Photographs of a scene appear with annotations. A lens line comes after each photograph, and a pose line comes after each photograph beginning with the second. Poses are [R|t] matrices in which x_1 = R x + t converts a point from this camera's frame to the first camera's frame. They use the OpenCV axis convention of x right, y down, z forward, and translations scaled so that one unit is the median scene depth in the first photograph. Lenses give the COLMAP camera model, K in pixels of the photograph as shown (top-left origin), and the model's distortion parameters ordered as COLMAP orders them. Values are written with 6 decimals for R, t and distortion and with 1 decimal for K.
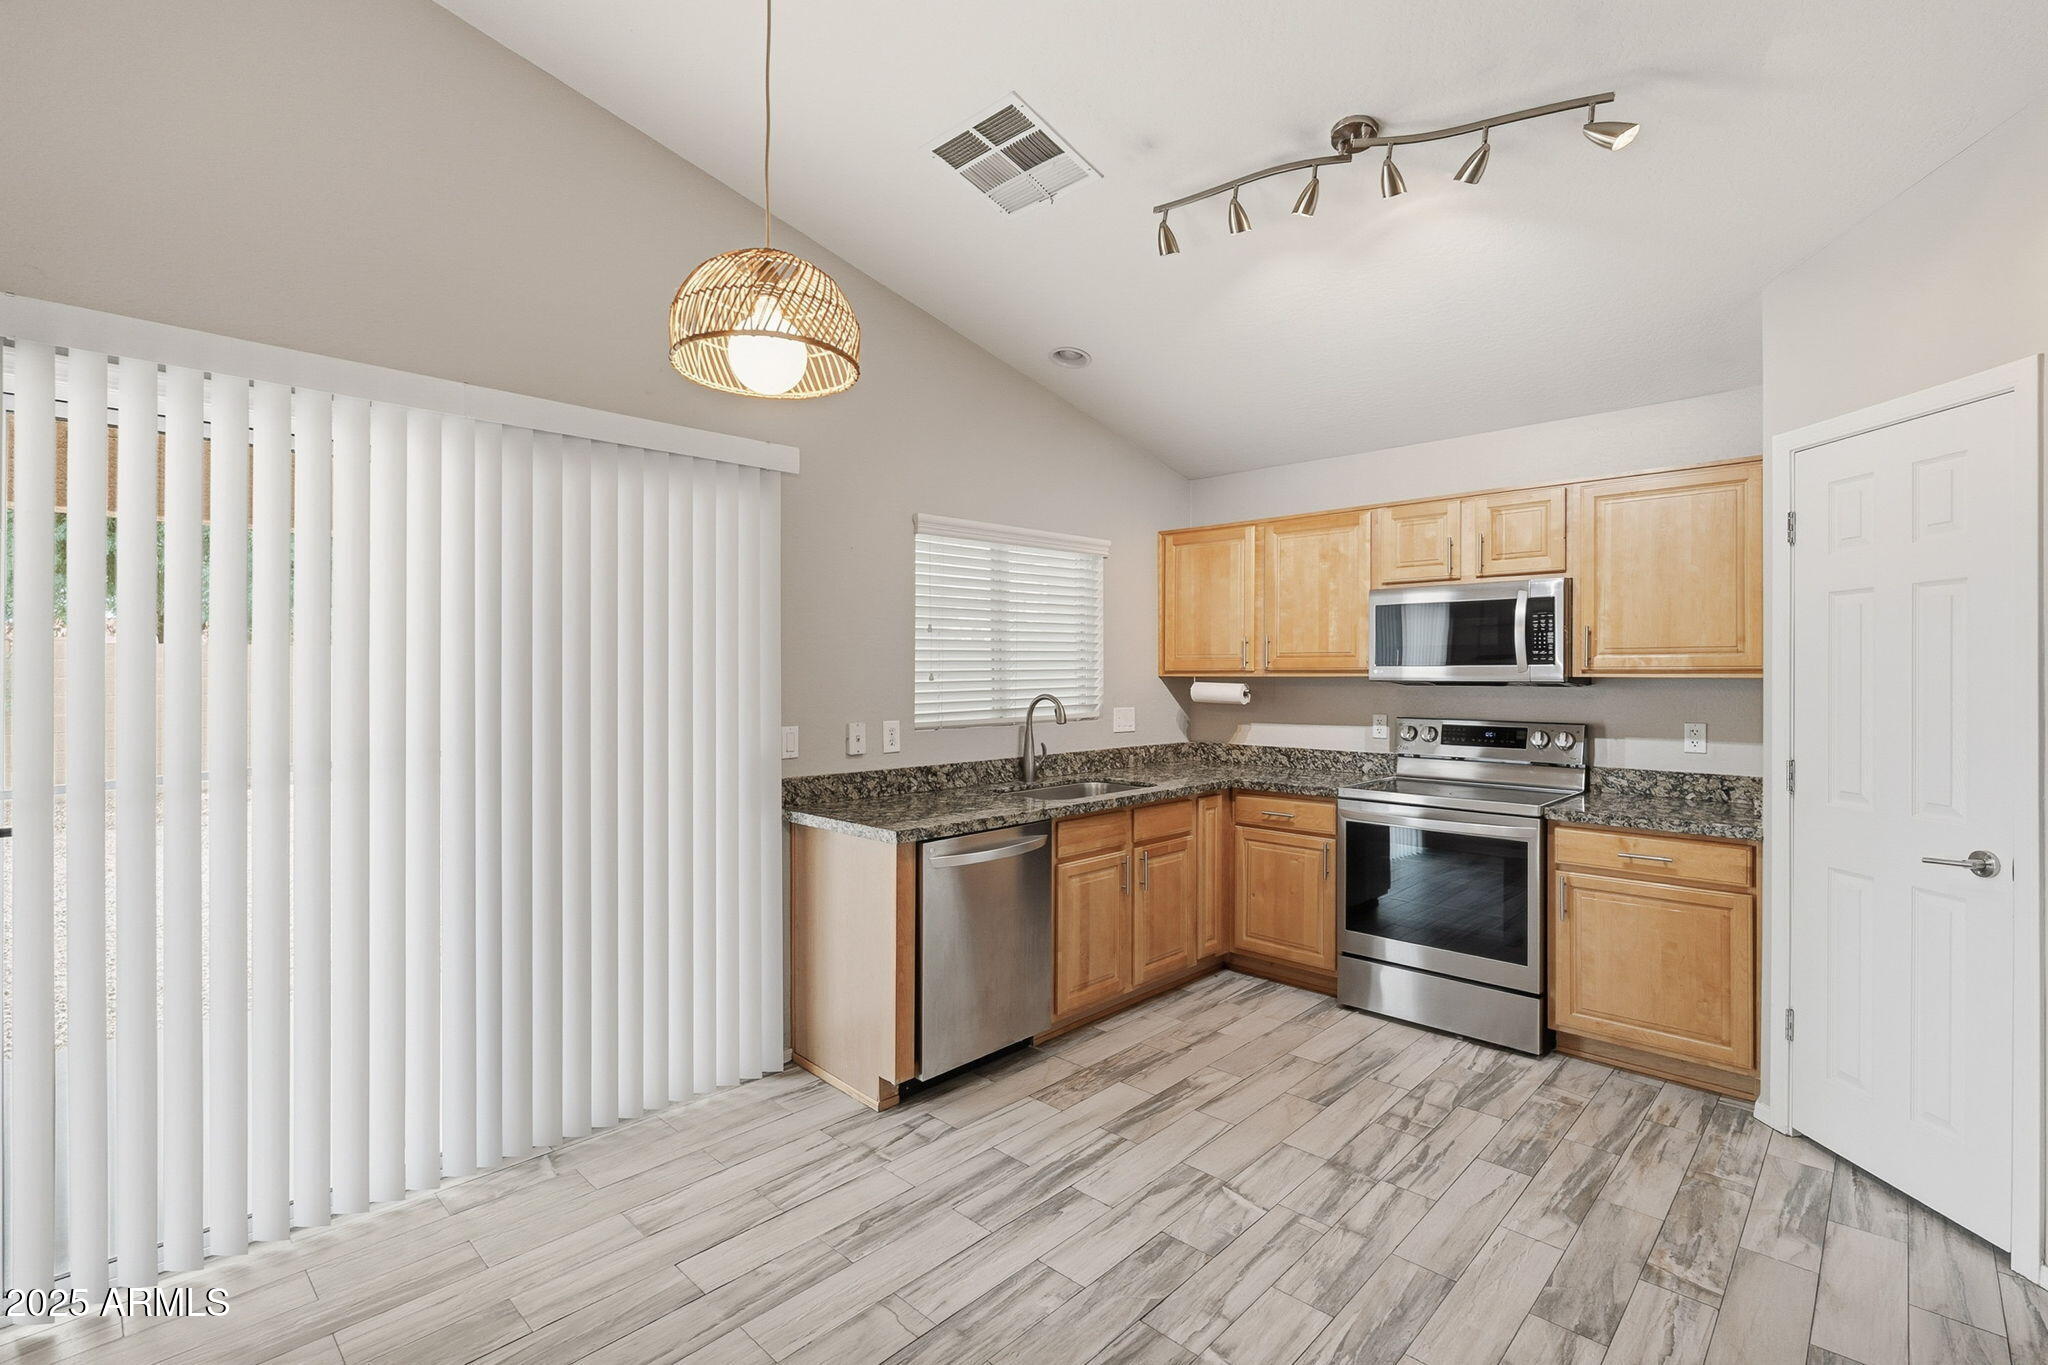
lens RADIAL K [[905.5, 0, 1022.4], [0, 905.5, 688.5], [0, 0, 1]] dist [-0.000307, 0.000569]
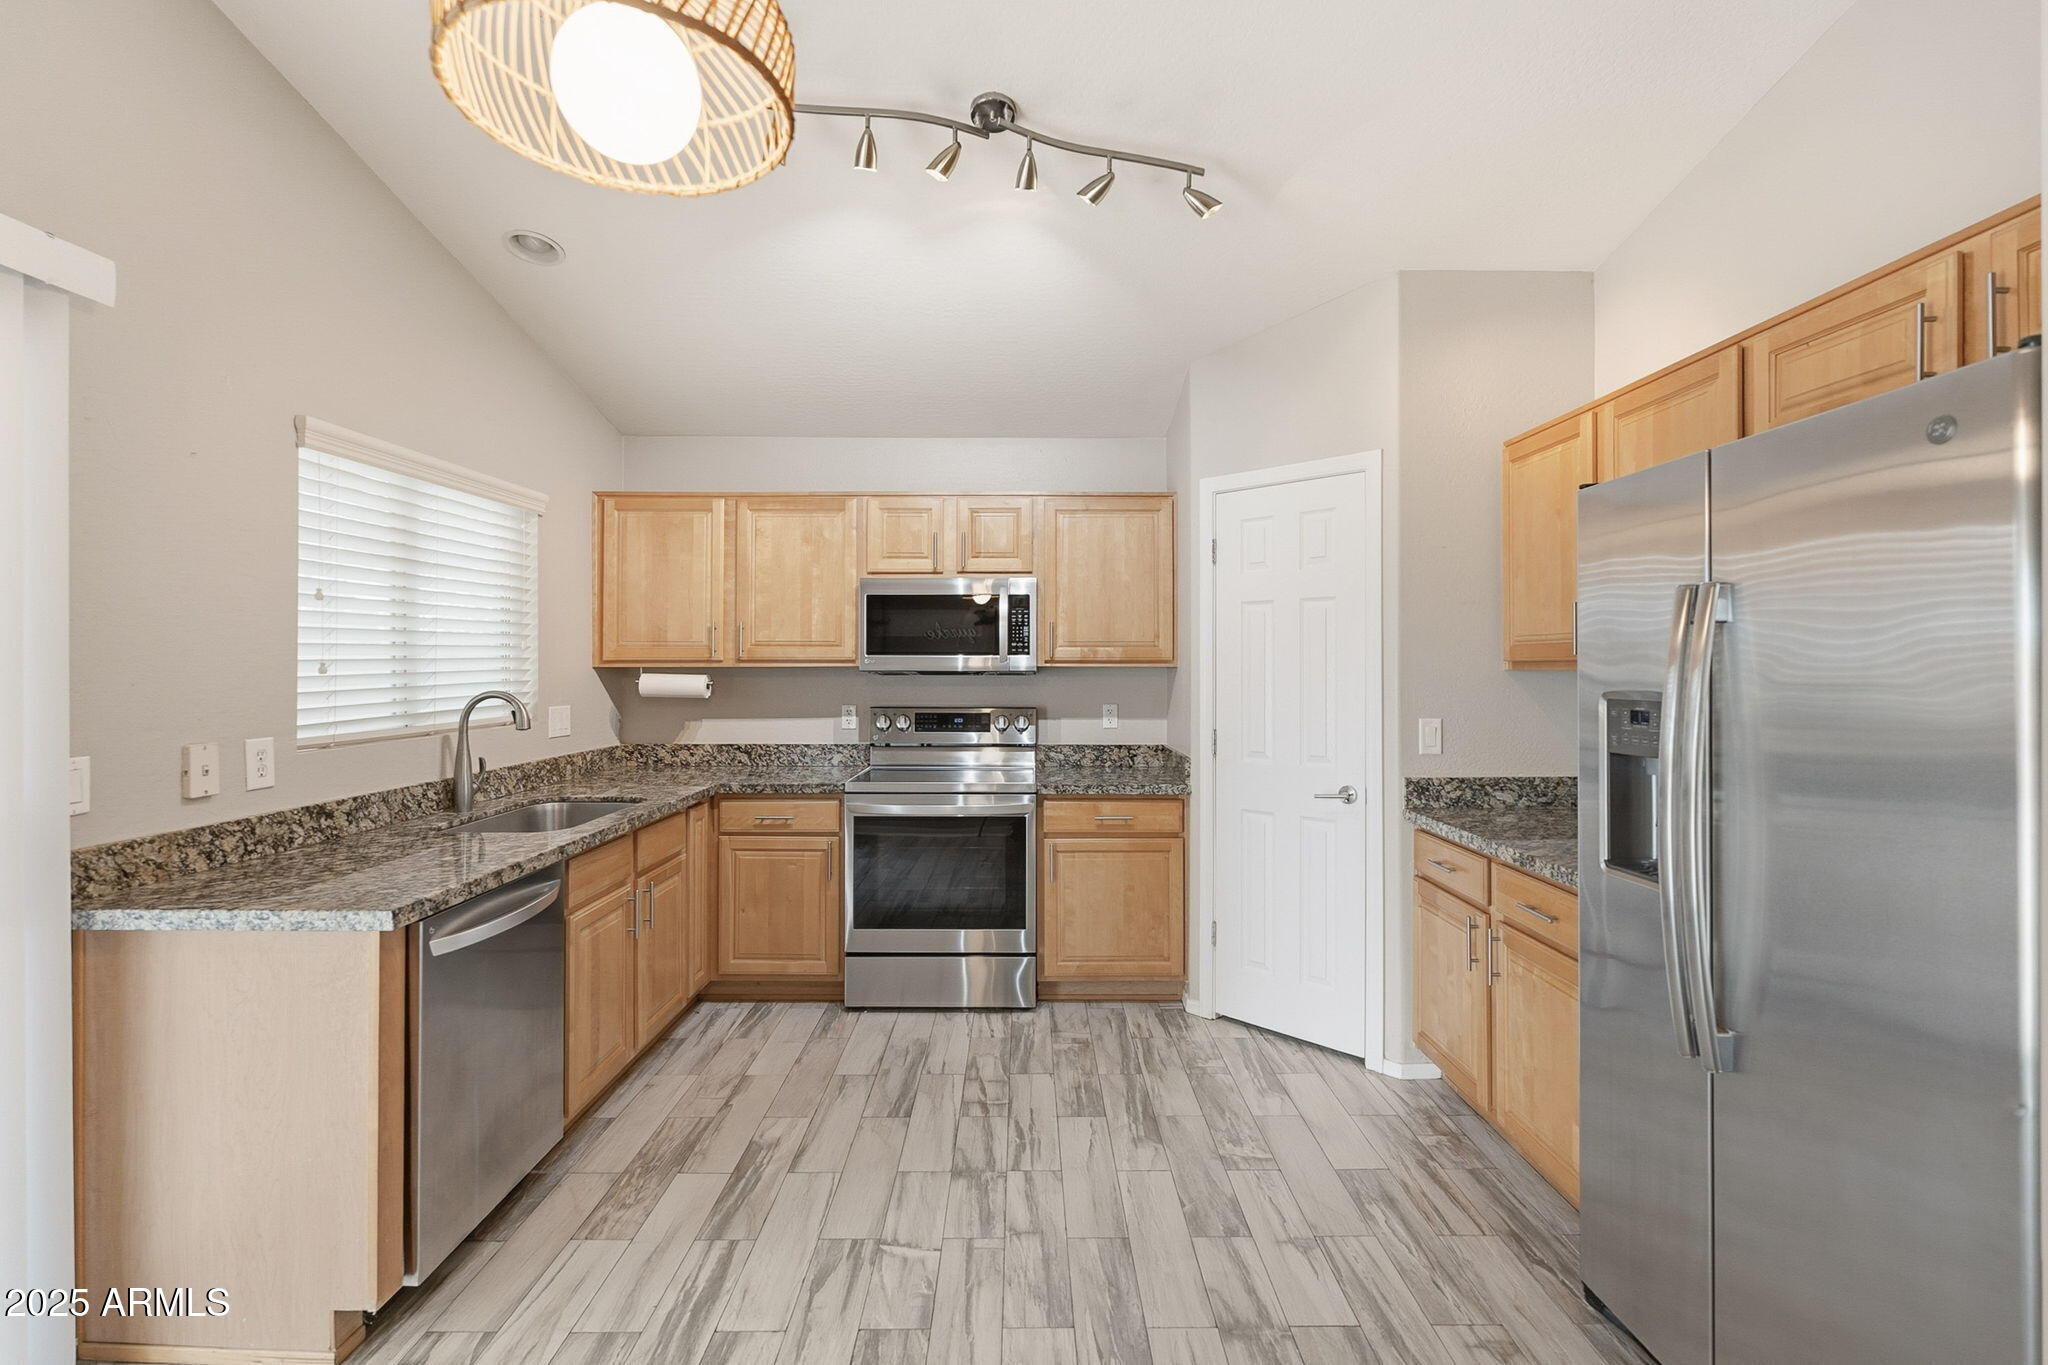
lens RADIAL K [[924.1, 0, 1026.8], [0, 924.1, 674.5], [0, 0, 1]] dist [-0.002323, 0.000254]
pose [[0.725956, -0.007311, 0.687702, -0.203052], [0.011044, 0.999938, -0.001027, -0.001821], [-0.687652, 0.008341, 0.725992, 0.173433]]
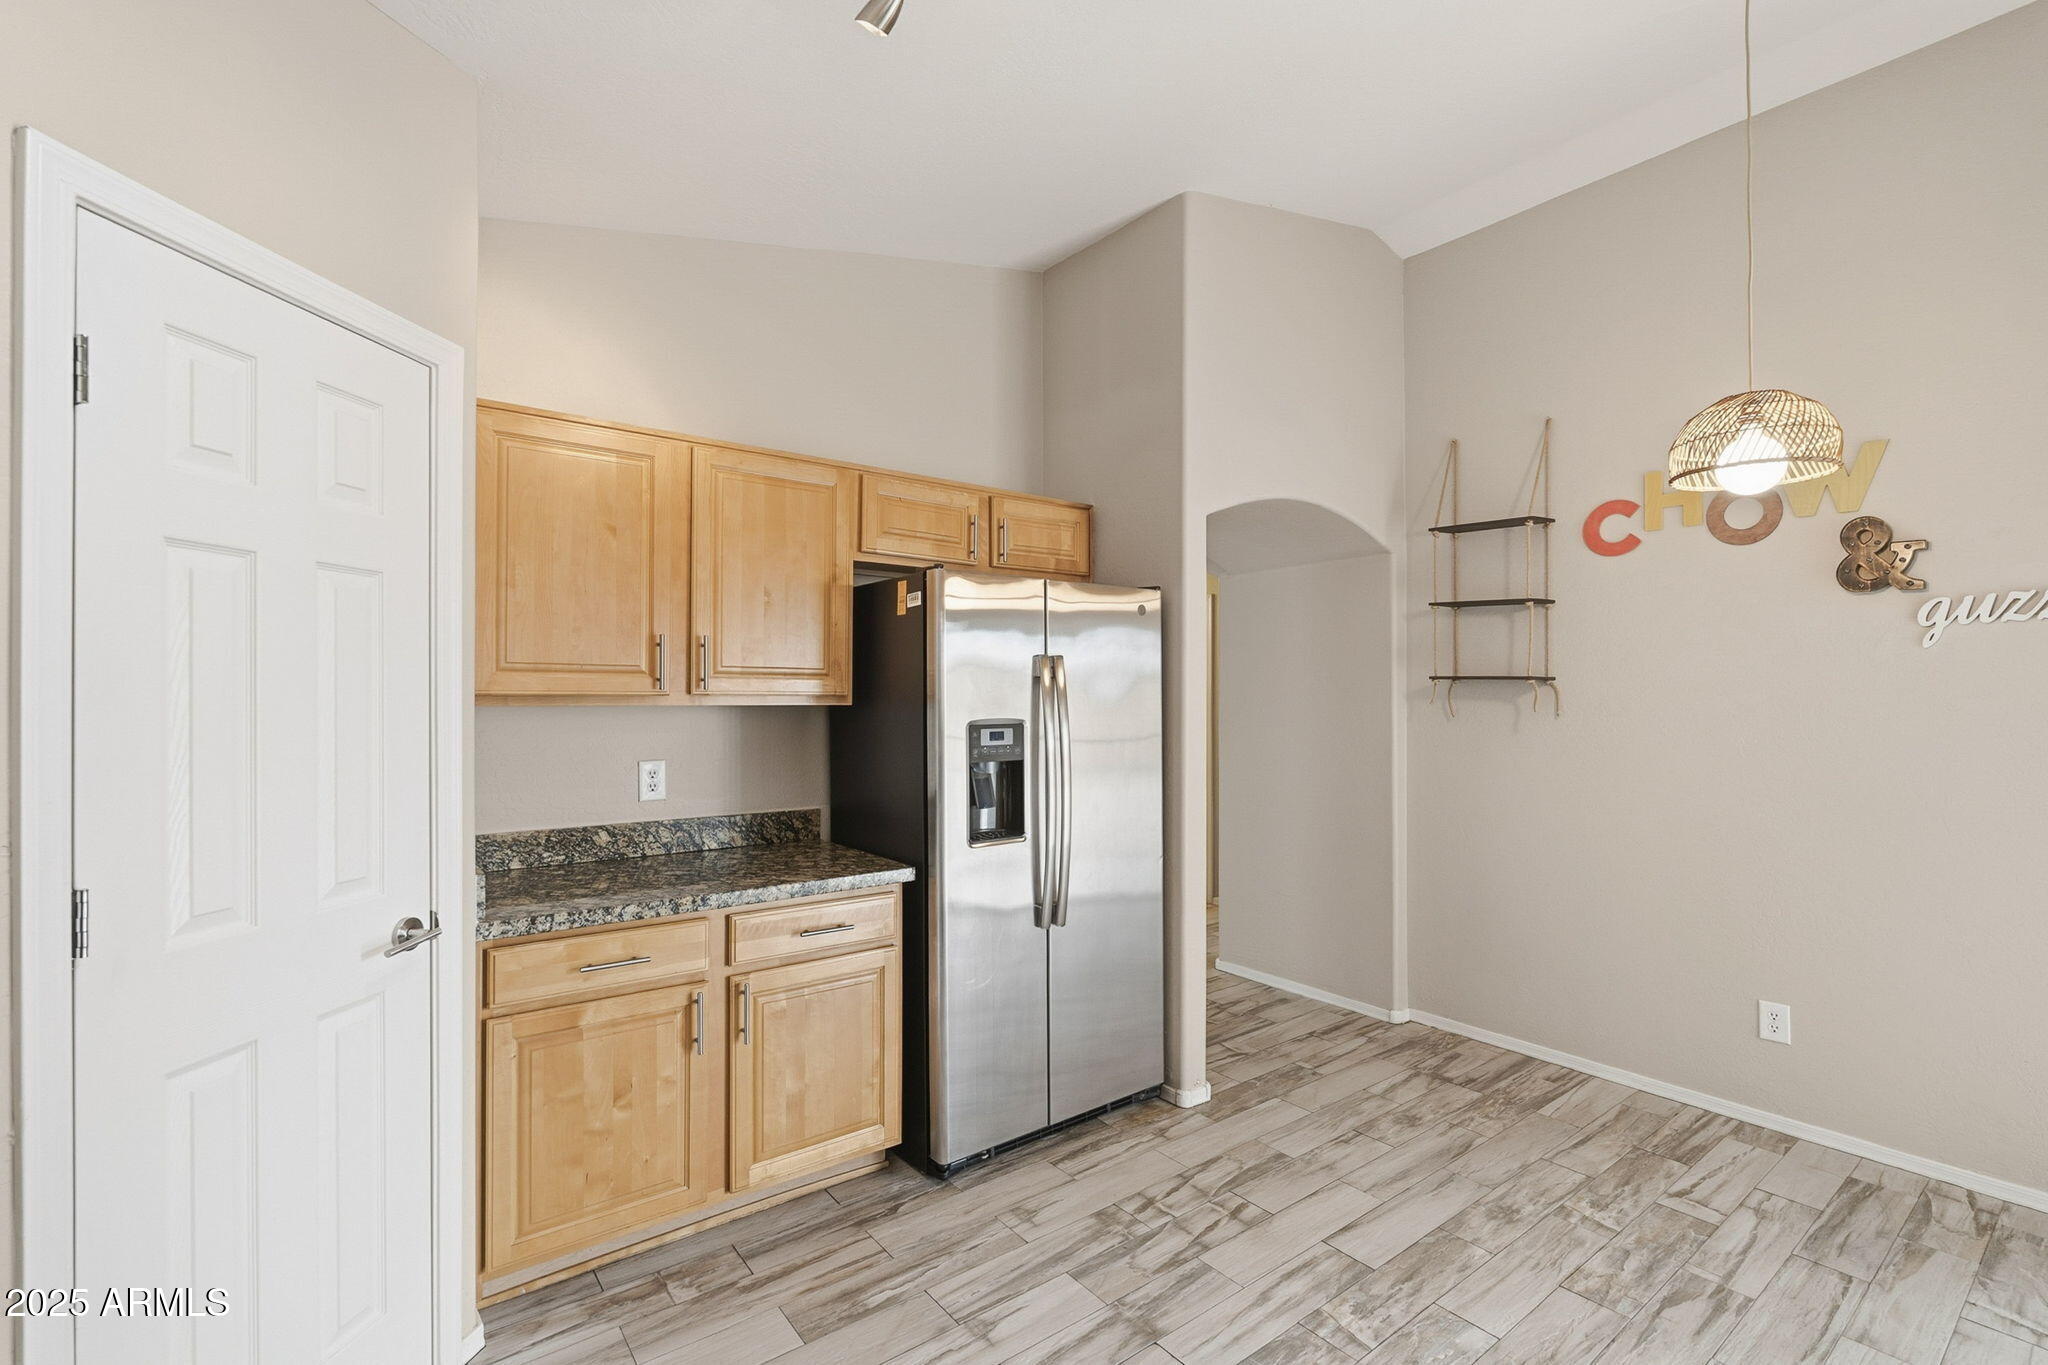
lens RADIAL K [[924.1, 0, 1026.8], [0, 924.1, 674.5], [0, 0, 1]] dist [-0.002323, 0.000254]
pose [[-0.987225, -0.003279, 0.159302, 0.237004], [-0.003171, 0.999995, 0.000929, -0.023716], [-0.159304, 0.000412, -0.987230, 1.059144]]
